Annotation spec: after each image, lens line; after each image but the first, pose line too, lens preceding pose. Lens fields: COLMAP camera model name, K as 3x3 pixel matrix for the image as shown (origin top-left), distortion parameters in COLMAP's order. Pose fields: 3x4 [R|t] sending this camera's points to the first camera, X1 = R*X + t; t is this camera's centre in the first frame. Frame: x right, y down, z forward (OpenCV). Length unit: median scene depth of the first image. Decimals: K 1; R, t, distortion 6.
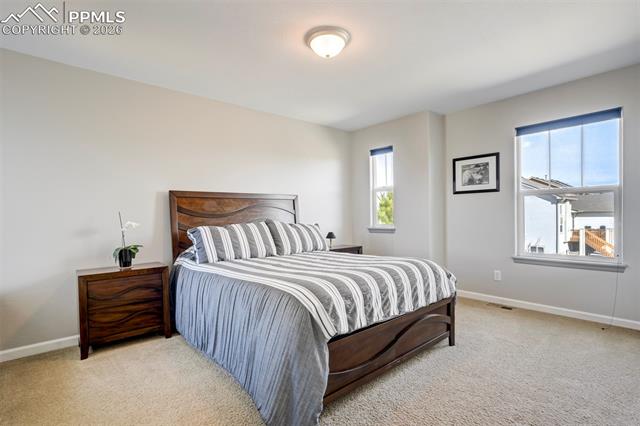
lens RADIAL K [[303.7, 0, 320.0], [0, 303.7, 213.0], [0, 0, 1]] dist [0.000836, 0.000112]
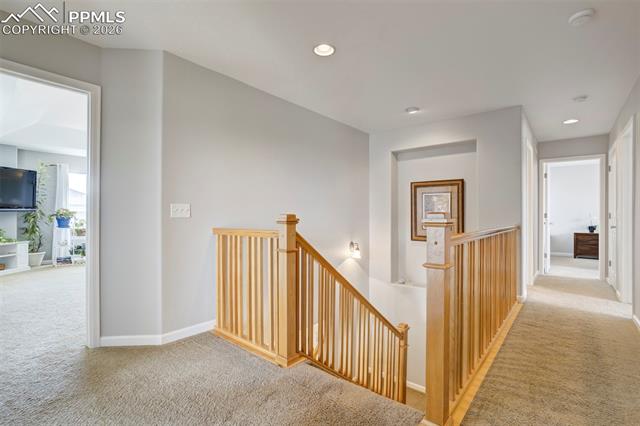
lens RADIAL K [[303.7, 0, 320.0], [0, 303.7, 213.0], [0, 0, 1]] dist [0.000836, 0.000112]
pose [[0.135792, 0.005349, -0.990723, 2.006331], [0.001494, 0.999983, 0.005604, -0.026608], [0.990736, -0.002241, 0.135782, -2.081633]]
